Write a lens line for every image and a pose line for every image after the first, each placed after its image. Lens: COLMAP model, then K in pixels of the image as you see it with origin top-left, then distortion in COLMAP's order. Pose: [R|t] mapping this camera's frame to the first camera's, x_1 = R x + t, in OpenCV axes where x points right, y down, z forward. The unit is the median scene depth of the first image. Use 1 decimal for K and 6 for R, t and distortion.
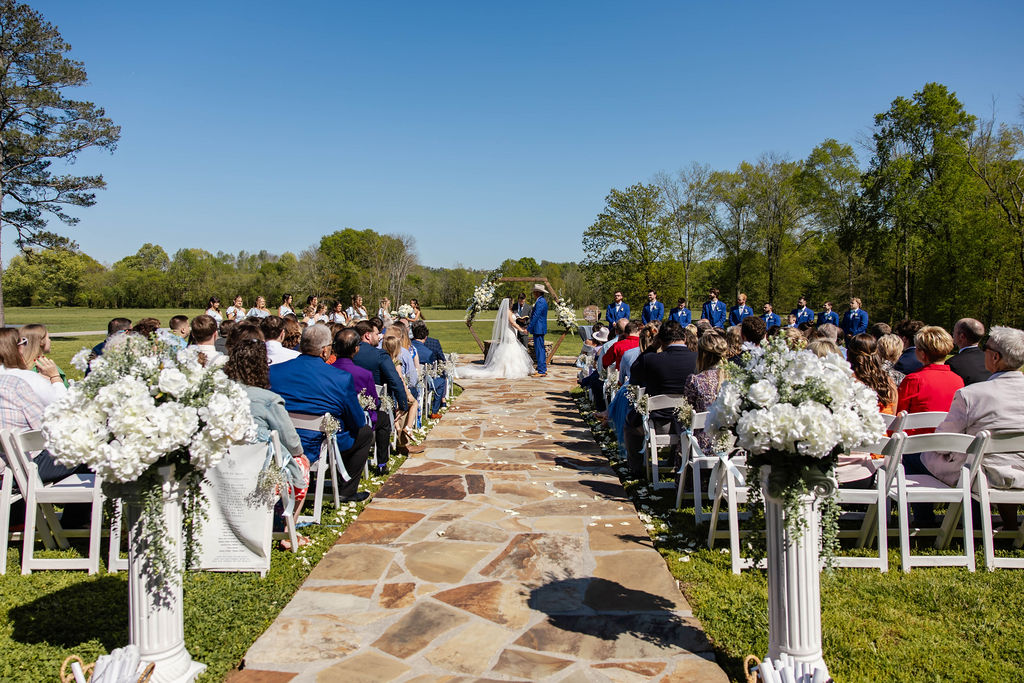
lens RADIAL K [[658.8, 0, 514.7], [0, 658.8, 320.4], [0, 0, 1]] dist [0.000285, -0.000054]
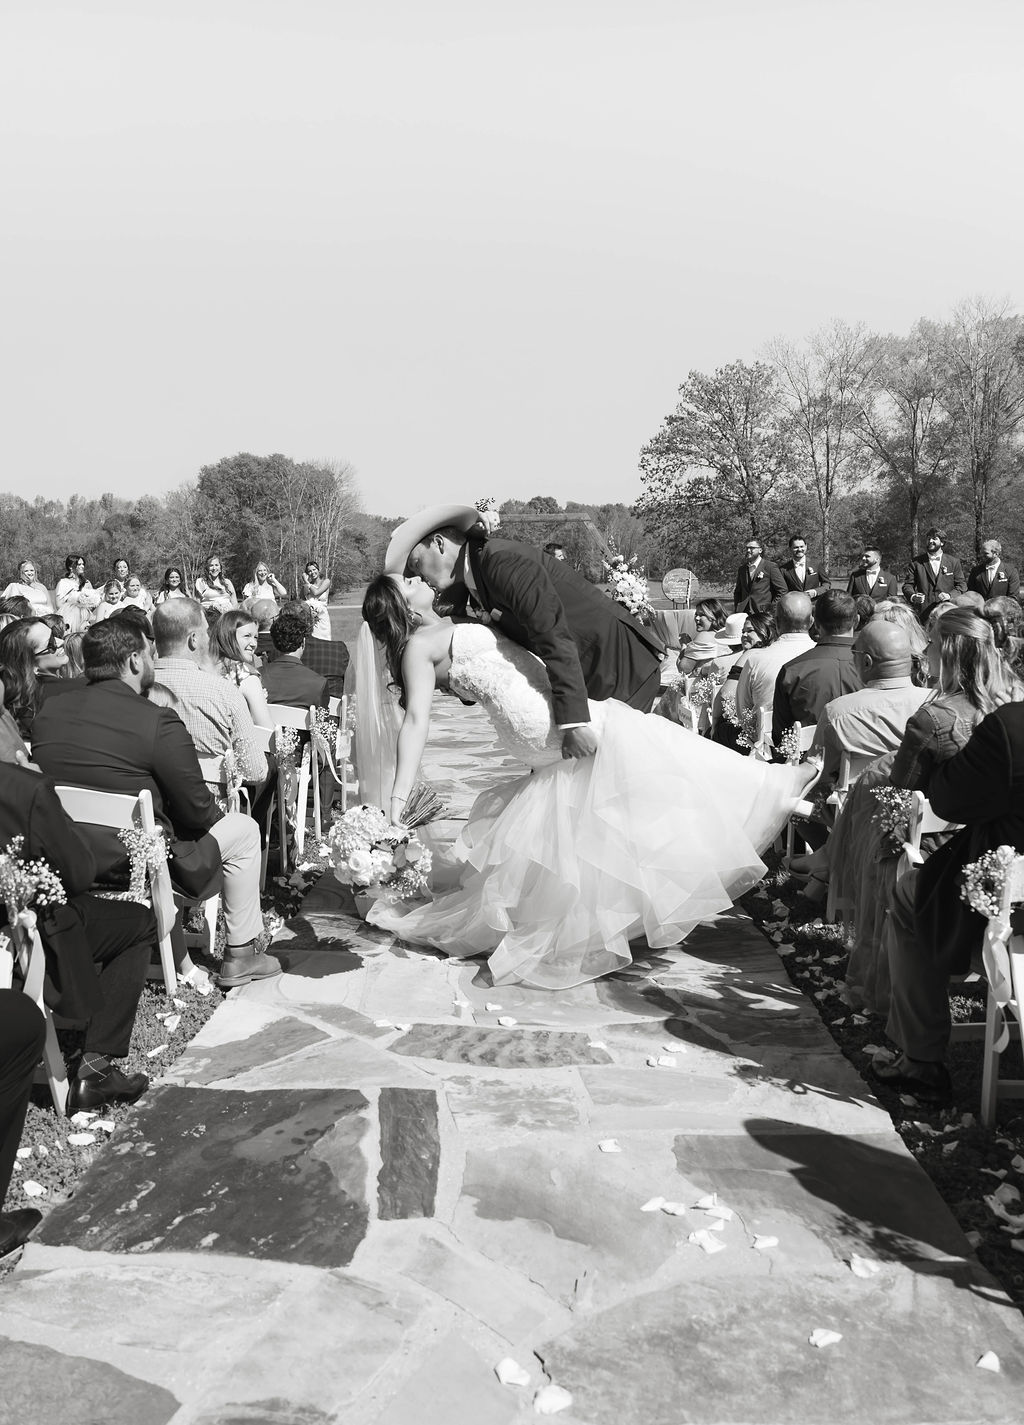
lens RADIAL K [[1007.3, 0, 456.6], [0, 1007.3, 605.6], [0, 0, 1]] dist [0.057841, 0.000108]
pose [[0.997798, -0.013665, -0.064902, -0.000888], [0.013768, 0.999905, 0.001142, 0.000910], [0.064880, -0.002033, 0.997891, 0.102765]]
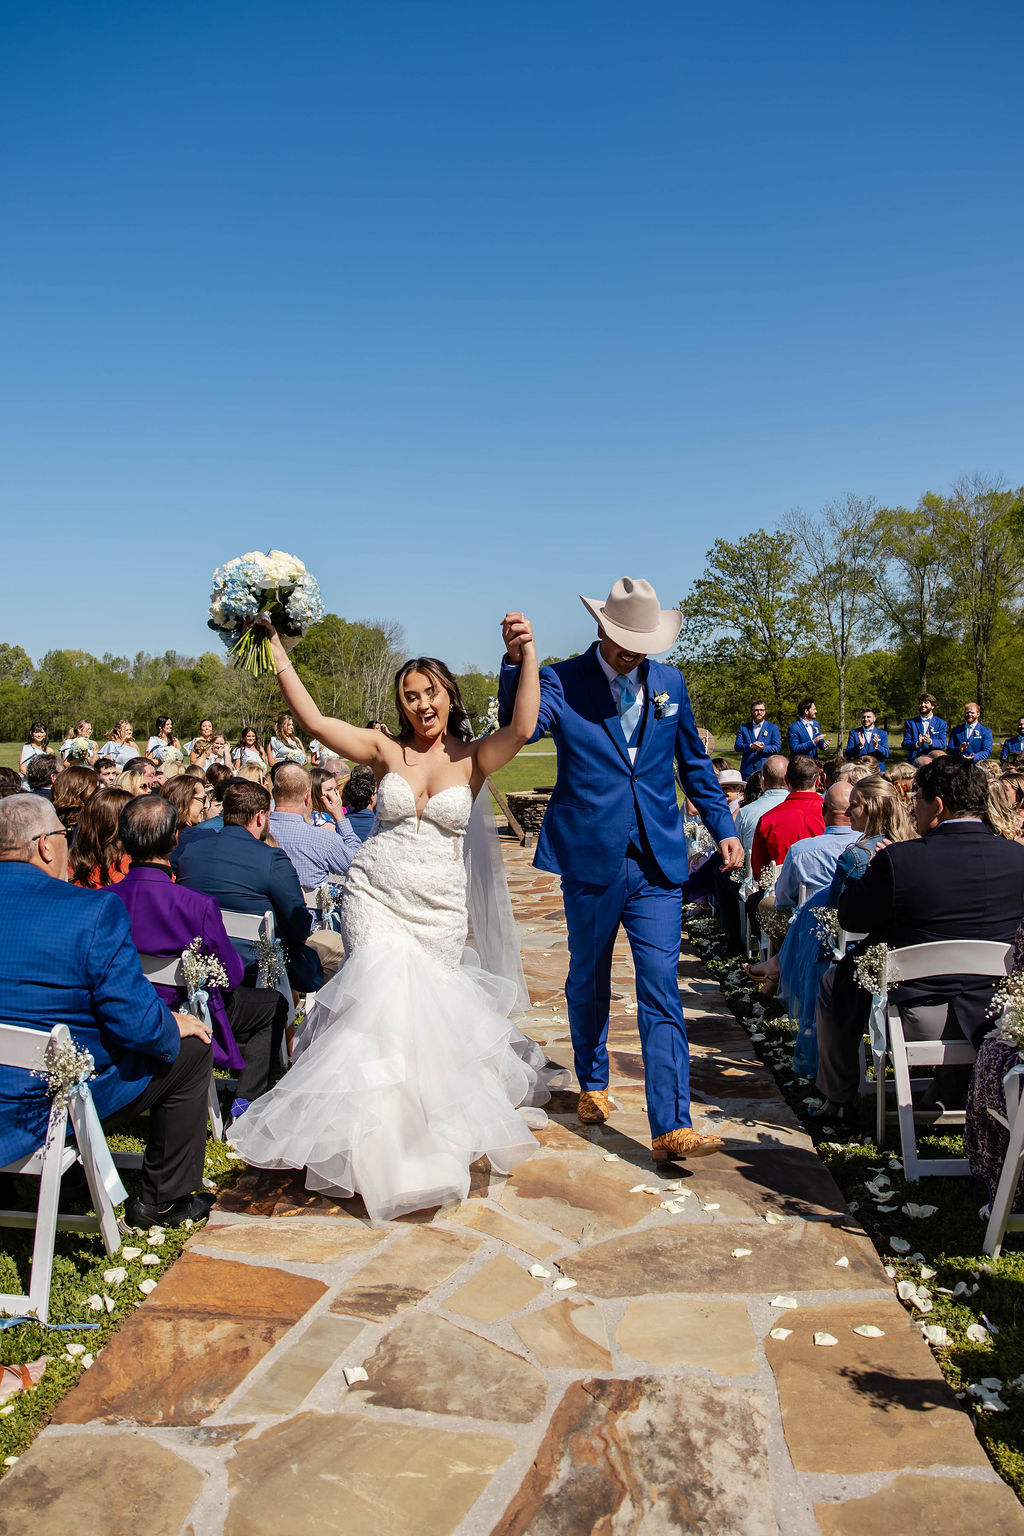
lens RADIAL K [[978.3, 0, 509.4], [0, 978.3, 736.1], [0, 0, 1]] dist [0.000540, 0.000600]
pose [[0.998430, -0.014466, -0.054118, 0.000693], [0.013571, 0.999766, -0.016873, -0.001773], [0.054349, 0.016112, 0.998392, 0.071667]]
